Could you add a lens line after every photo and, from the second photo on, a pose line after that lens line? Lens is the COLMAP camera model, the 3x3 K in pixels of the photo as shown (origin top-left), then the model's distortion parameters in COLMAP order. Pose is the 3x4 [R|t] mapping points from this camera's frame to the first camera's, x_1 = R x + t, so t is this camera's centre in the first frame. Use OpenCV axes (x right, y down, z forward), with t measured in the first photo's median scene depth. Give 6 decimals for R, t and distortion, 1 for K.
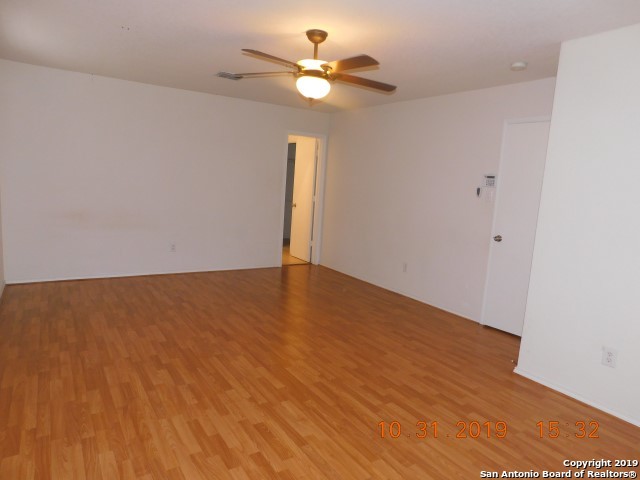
lens RADIAL K [[419.6, 0, 320.0], [0, 419.6, 240.0], [0, 0, 1]] dist [-0.070156, 0.053765]
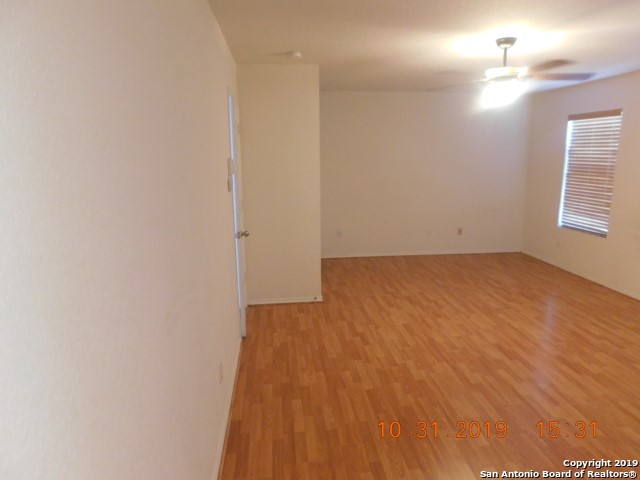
lens RADIAL K [[419.6, 0, 320.0], [0, 419.6, 240.0], [0, 0, 1]] dist [-0.070156, 0.053765]
pose [[-0.886185, -0.150549, 0.438190, -0.113195], [0.015901, 0.935300, 0.353497, -0.371086], [-0.463058, 0.320232, -0.826456, 2.076749]]
